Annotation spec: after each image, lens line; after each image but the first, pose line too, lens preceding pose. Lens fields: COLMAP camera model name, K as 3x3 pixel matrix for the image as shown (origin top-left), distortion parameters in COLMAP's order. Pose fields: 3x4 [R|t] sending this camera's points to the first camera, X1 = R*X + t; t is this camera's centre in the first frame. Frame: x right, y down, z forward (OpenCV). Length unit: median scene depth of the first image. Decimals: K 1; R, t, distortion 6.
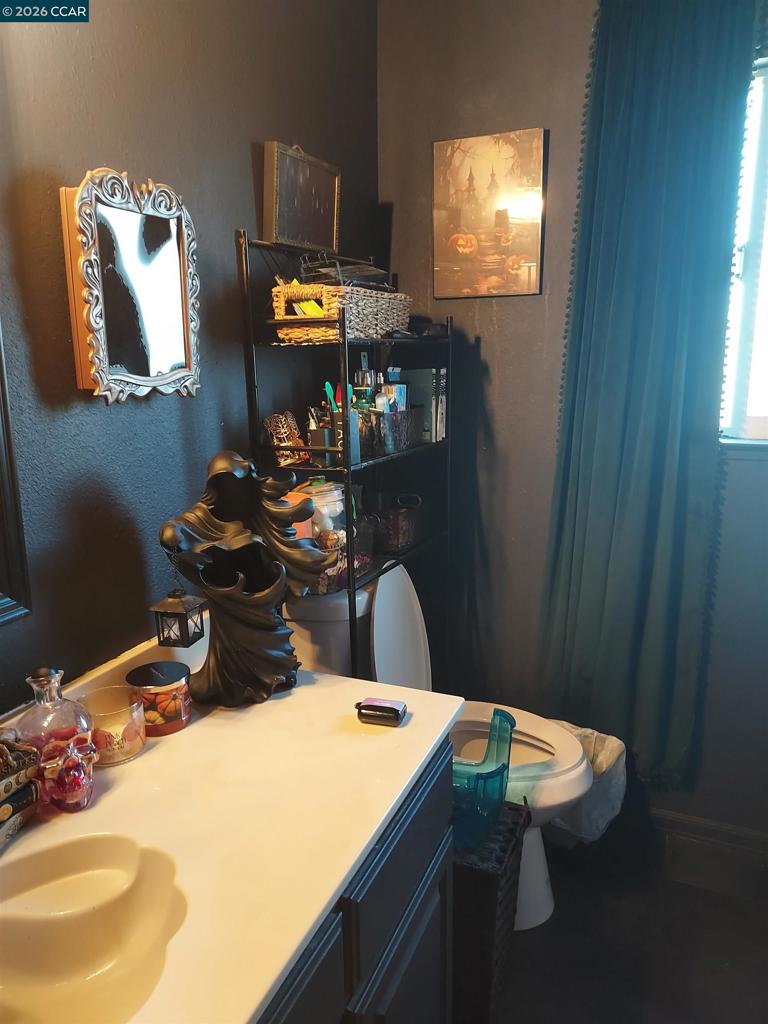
lens RADIAL K [[749.3, 0, 381.9], [0, 749.3, 516.6], [0, 0, 1]] dist [0.056914, -0.059605]
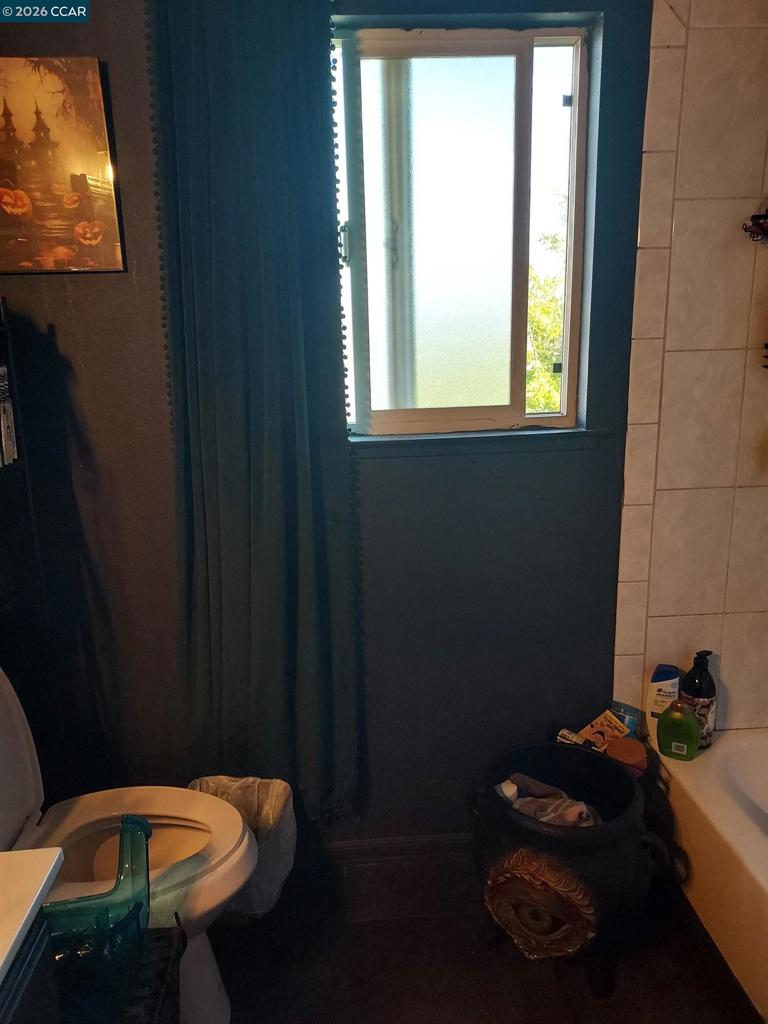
lens RADIAL K [[749.3, 0, 381.9], [0, 749.3, 516.6], [0, 0, 1]] dist [0.056914, -0.059605]
pose [[0.890137, -0.118576, 0.439995, 0.068221], [0.113567, 0.992811, 0.037803, -0.035228], [-0.441314, 0.016319, 0.897204, 0.161108]]
